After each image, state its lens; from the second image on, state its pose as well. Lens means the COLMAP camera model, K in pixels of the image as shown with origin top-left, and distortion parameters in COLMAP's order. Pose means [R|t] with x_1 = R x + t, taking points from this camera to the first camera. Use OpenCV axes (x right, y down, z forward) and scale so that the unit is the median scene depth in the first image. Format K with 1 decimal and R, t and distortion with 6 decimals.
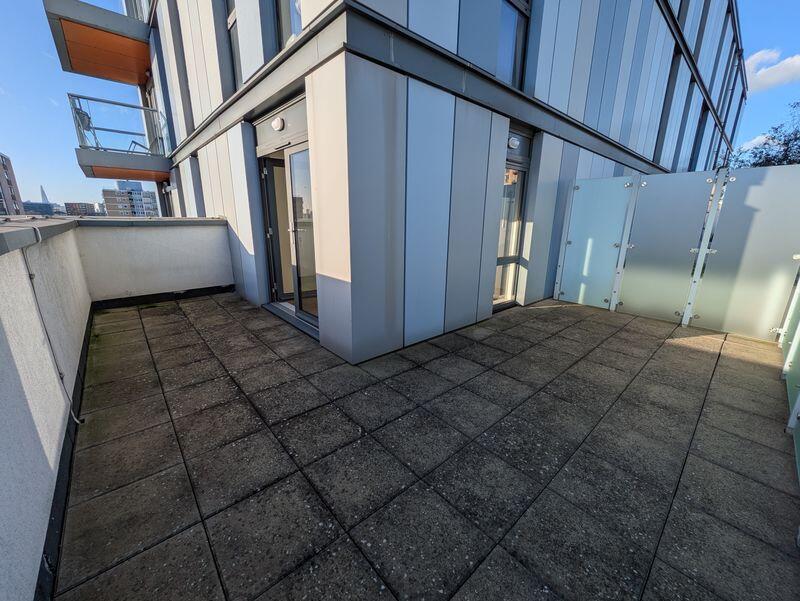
lens RADIAL K [[316.4, 0, 398.1], [0, 316.4, 302.0], [0, 0, 1]] dist [-0.003274, 0.000967]
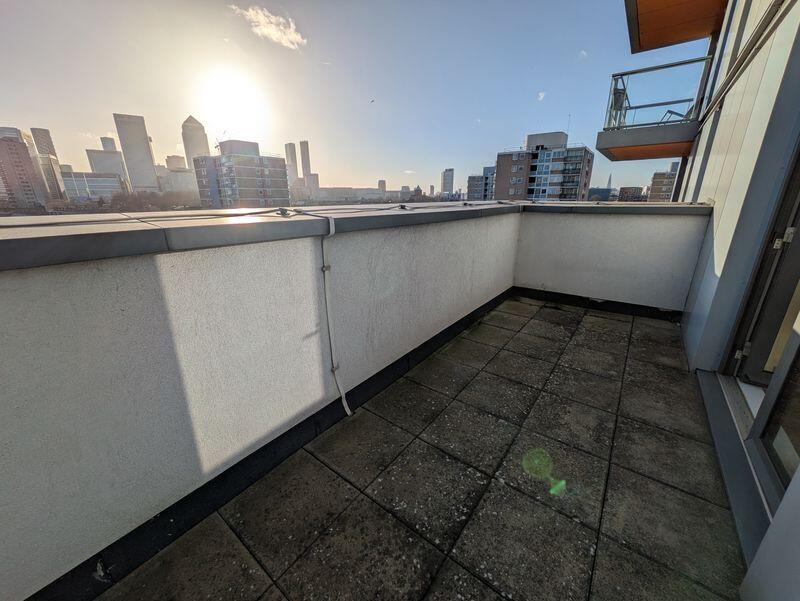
lens RADIAL K [[316.4, 0, 401.5], [0, 316.4, 299.1], [0, 0, 1]] dist [-0.003274, 0.000967]
pose [[0.198081, 0.287436, -0.937093, -0.073490], [-0.247236, 0.939776, 0.235999, -0.113835], [0.948493, 0.184936, 0.257217, 0.406025]]
